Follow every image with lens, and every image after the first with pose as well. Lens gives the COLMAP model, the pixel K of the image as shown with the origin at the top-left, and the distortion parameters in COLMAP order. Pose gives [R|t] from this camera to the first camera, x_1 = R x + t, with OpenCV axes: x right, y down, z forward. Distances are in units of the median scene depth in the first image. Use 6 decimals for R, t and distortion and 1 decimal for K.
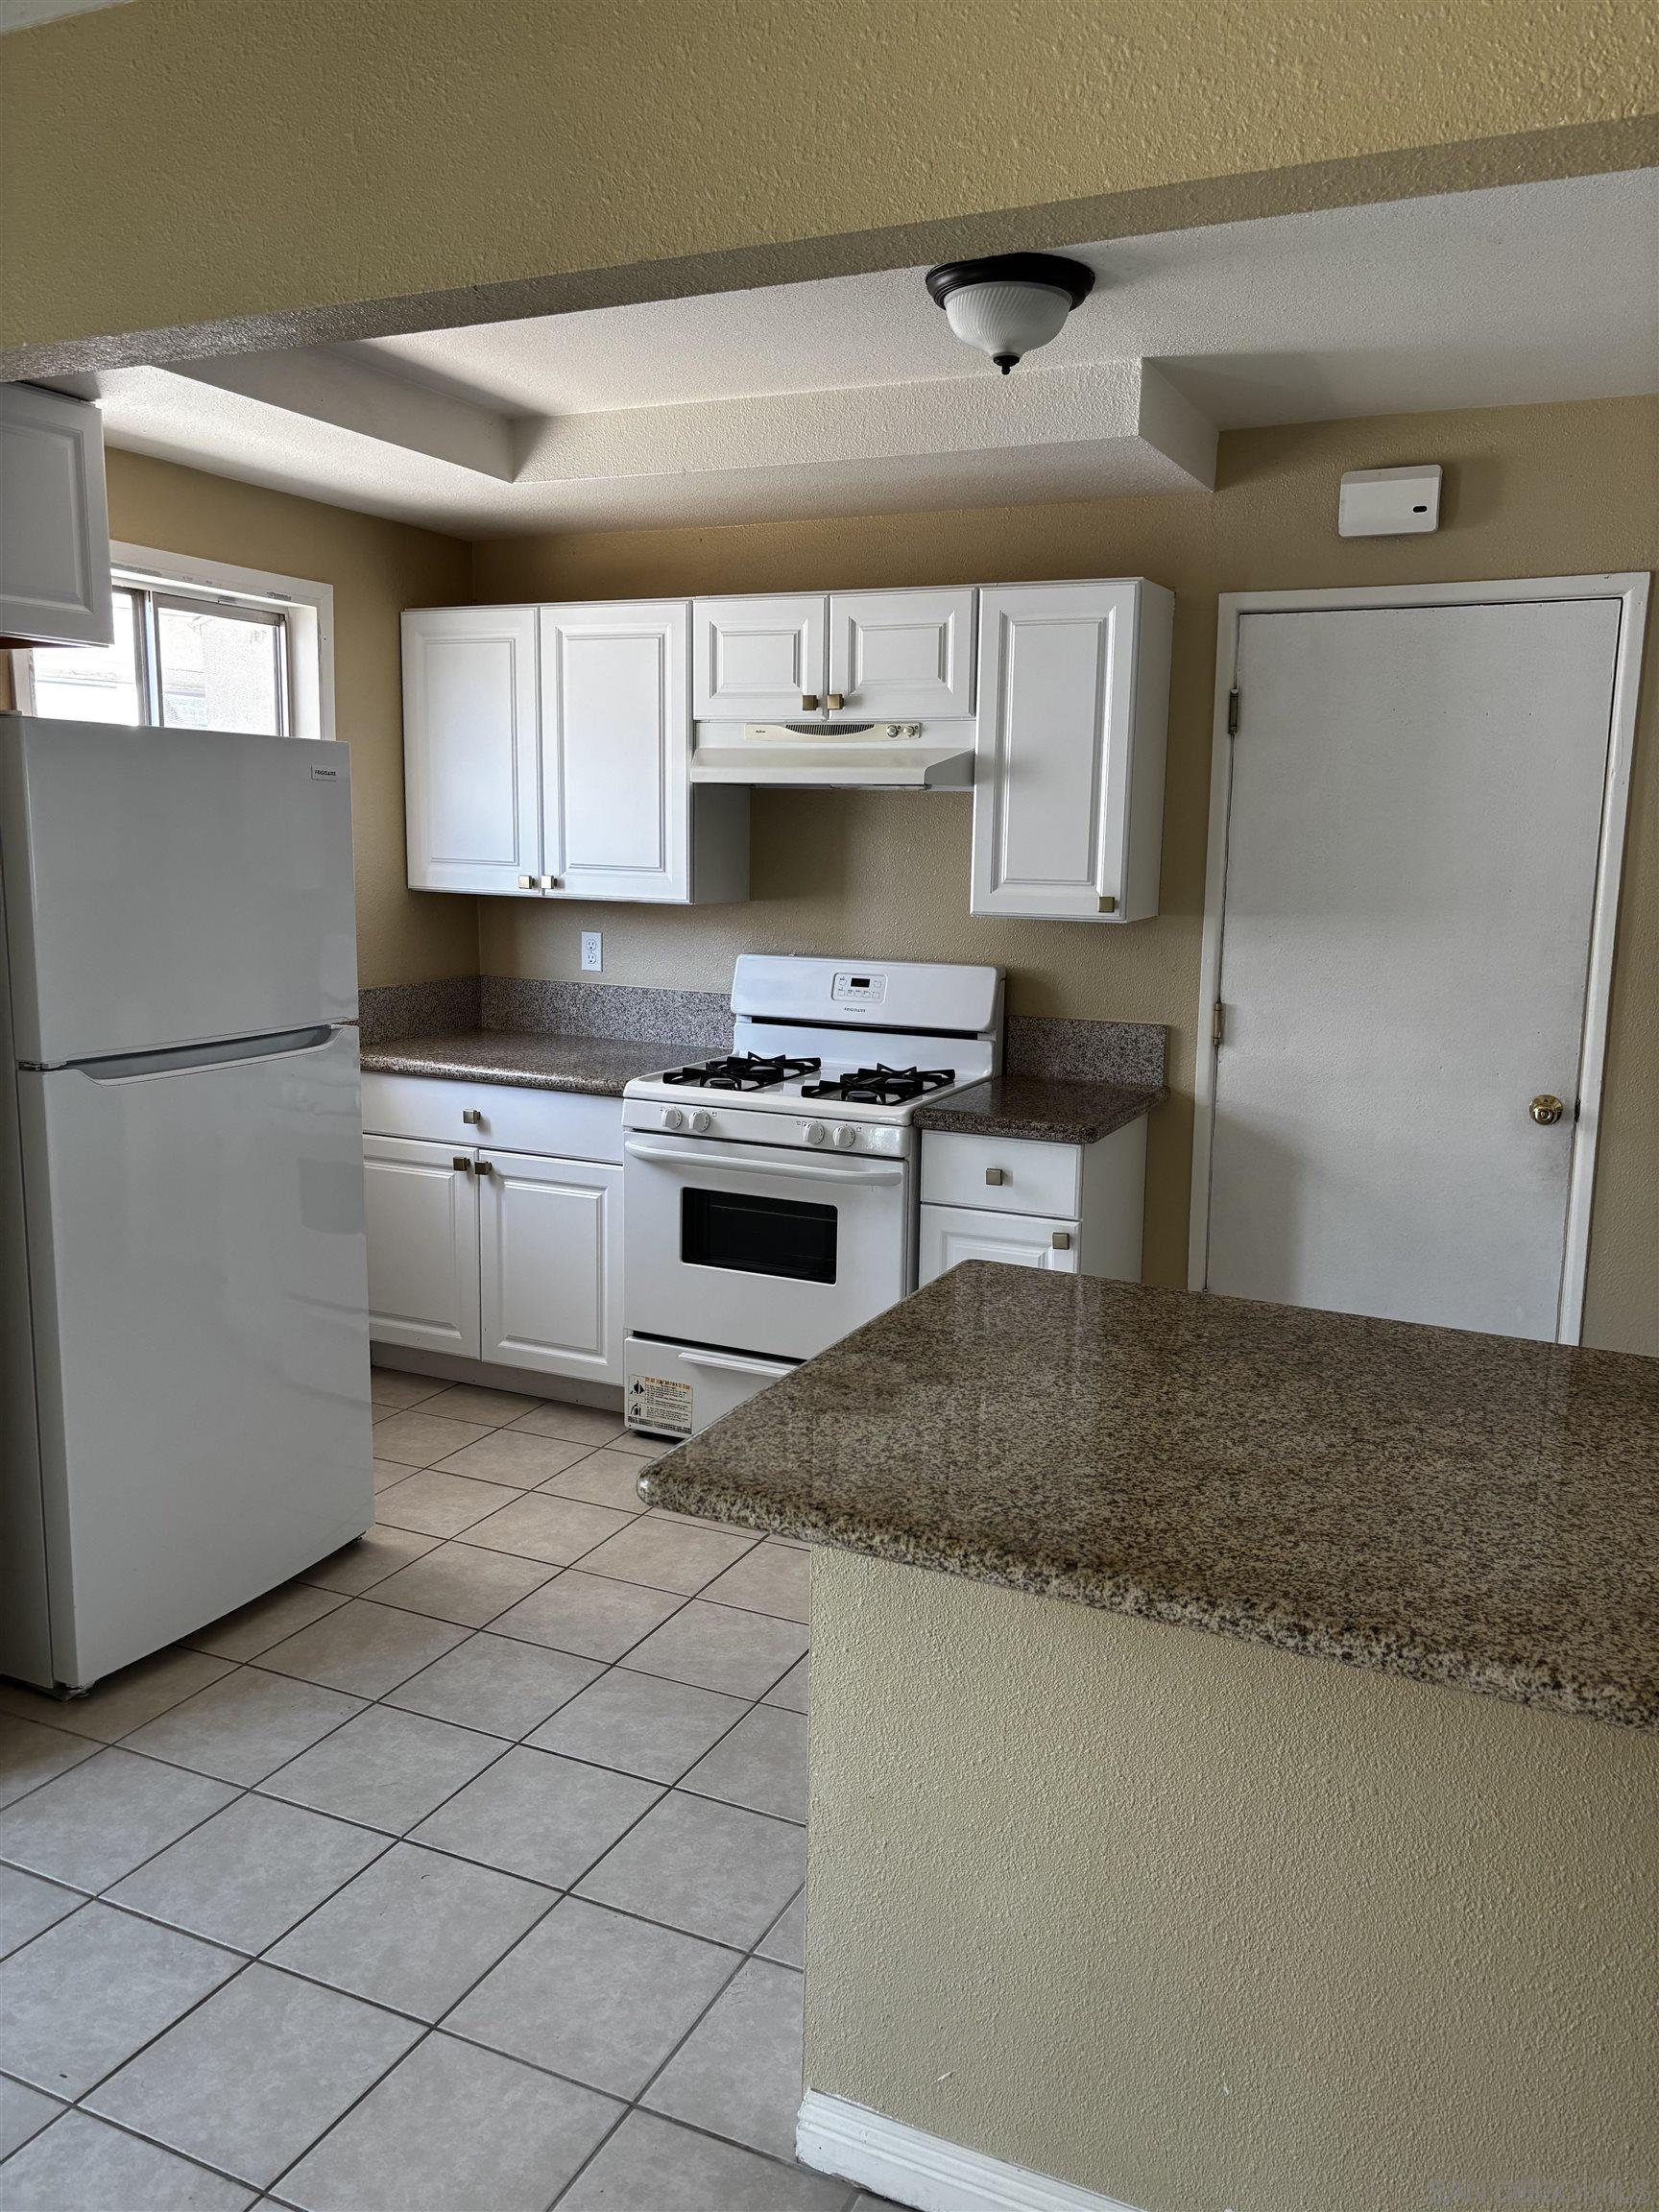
lens RADIAL K [[1675.6, 0, 836.9], [0, 1675.6, 1097.0], [0, 0, 1]] dist [0.032106, -0.000450]
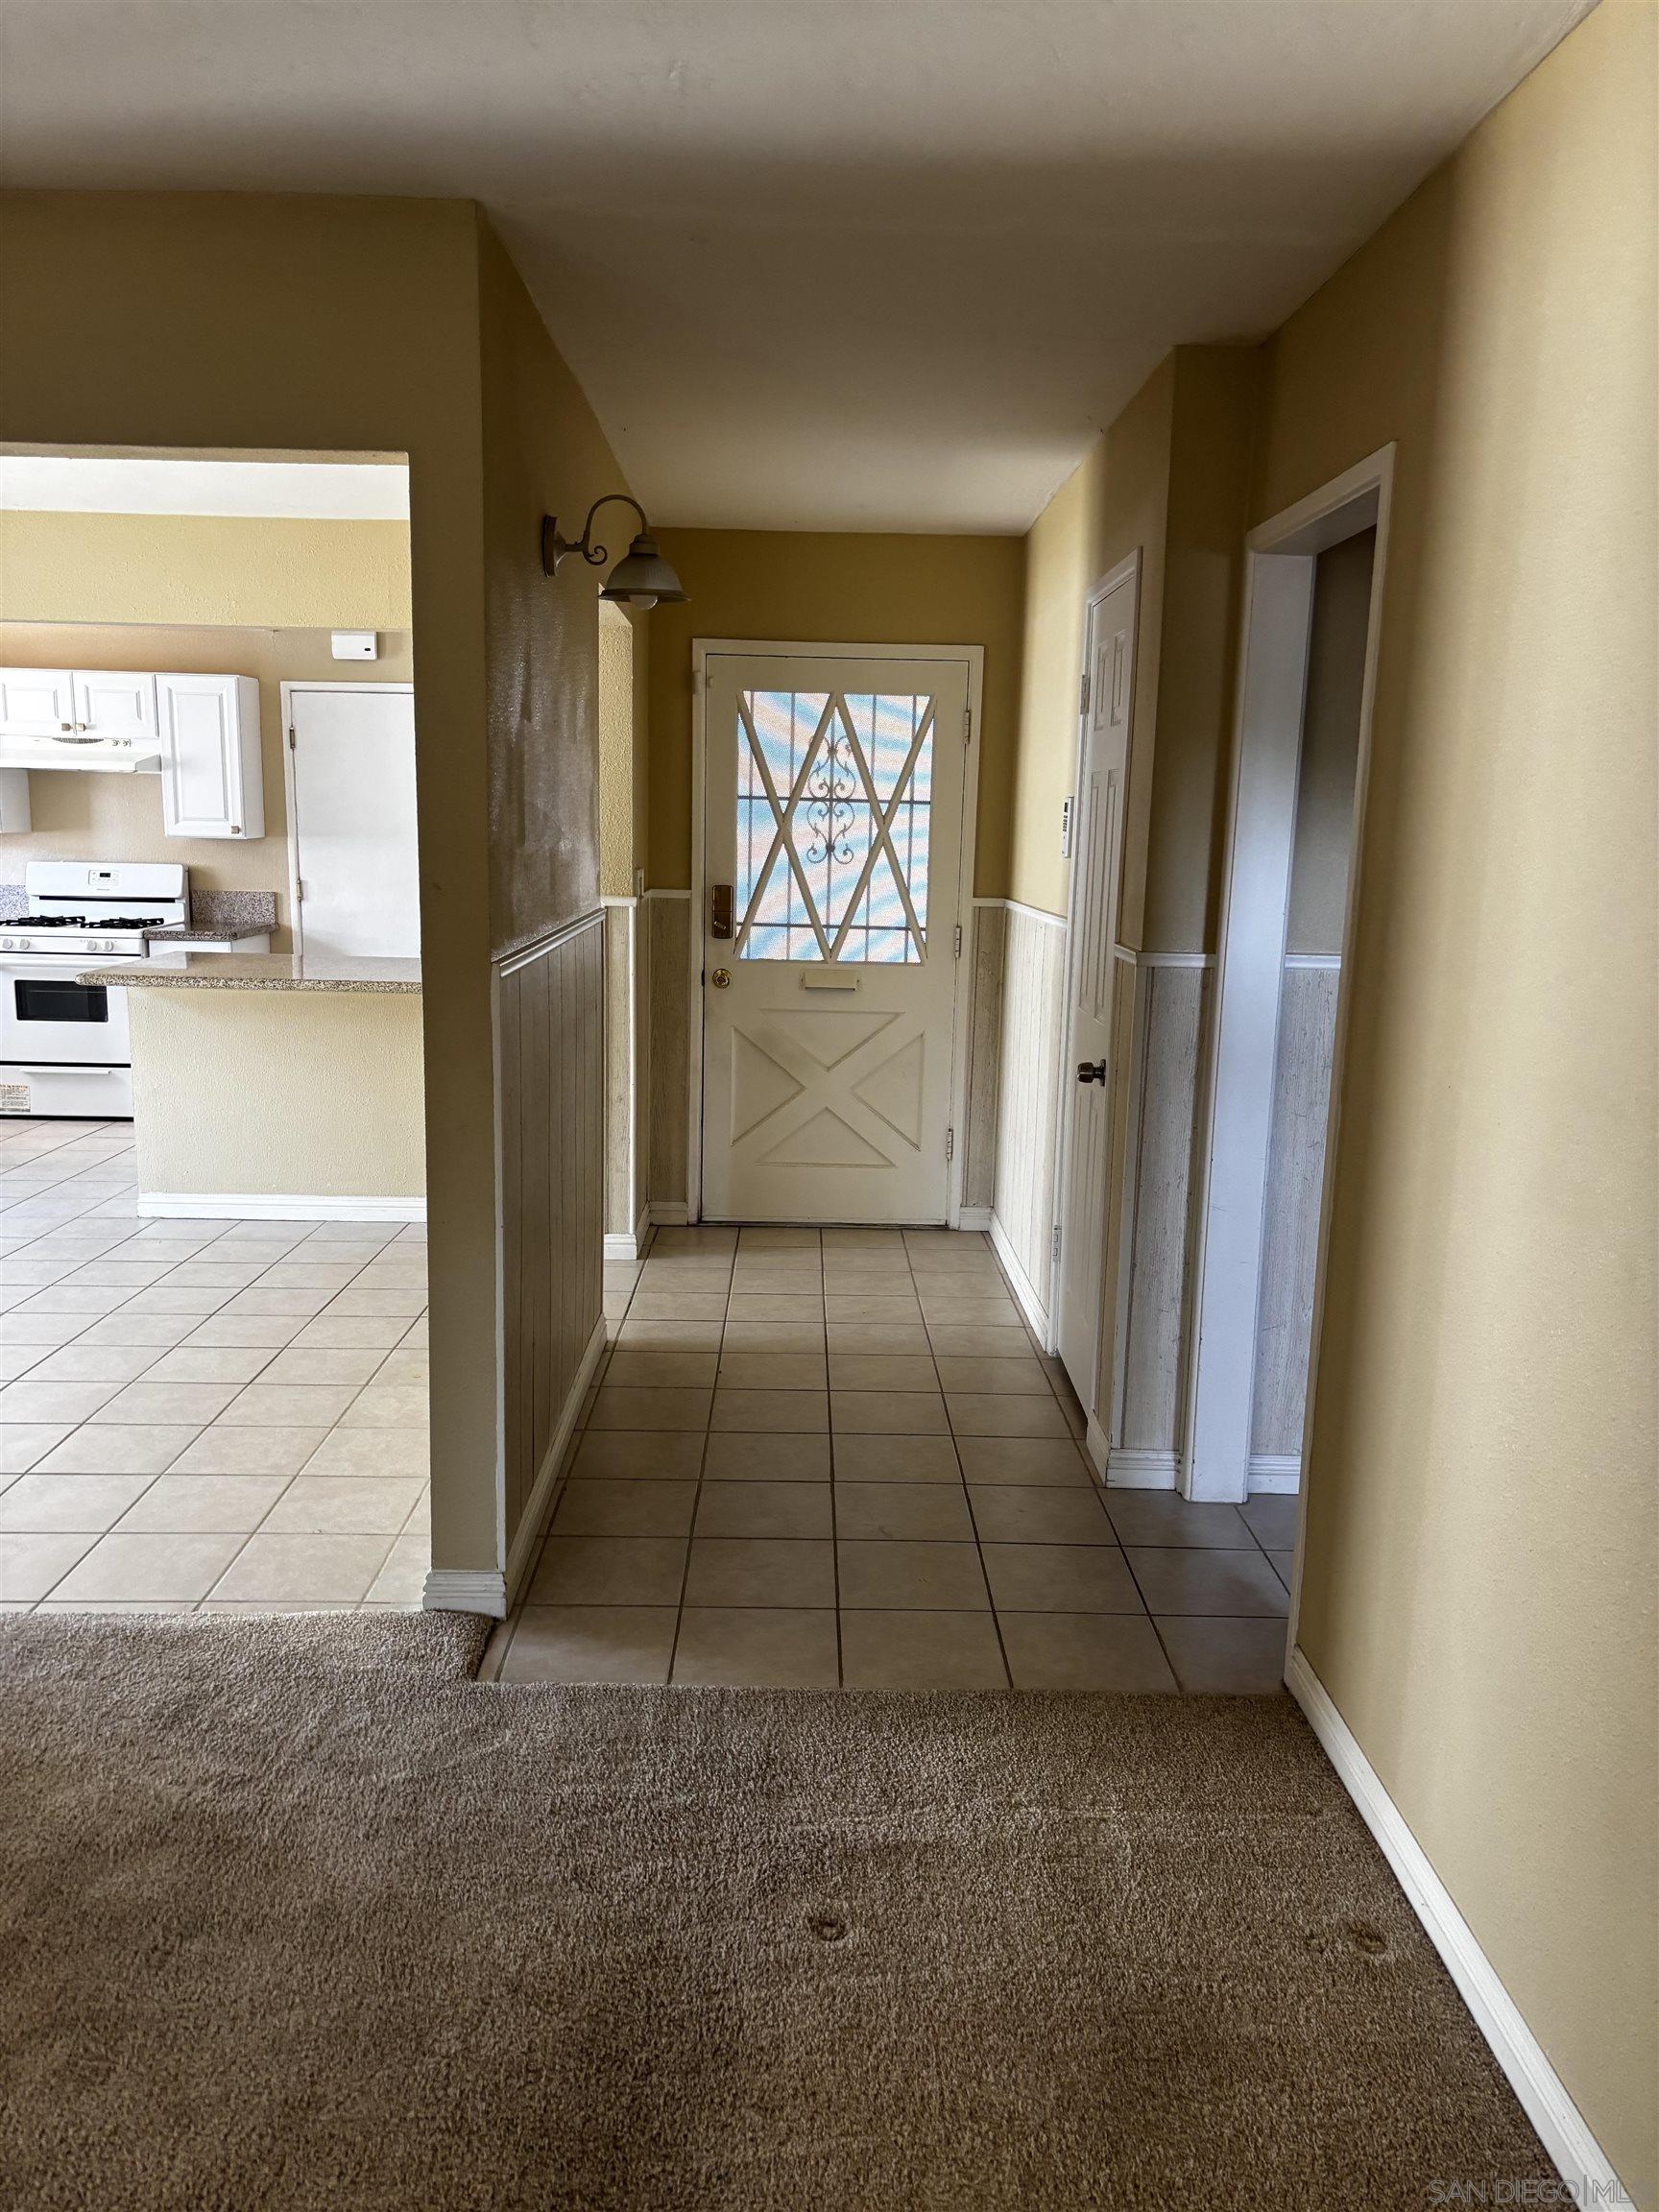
lens RADIAL K [[1675.6, 0, 820.2], [0, 1675.6, 1096.6], [0, 0, 1]] dist [0.032106, -0.000450]
pose [[0.898888, -0.075099, 0.431694, -0.109472], [0.068381, 0.997175, 0.031088, 0.192877], [-0.432809, 0.001575, 0.901484, -1.155875]]
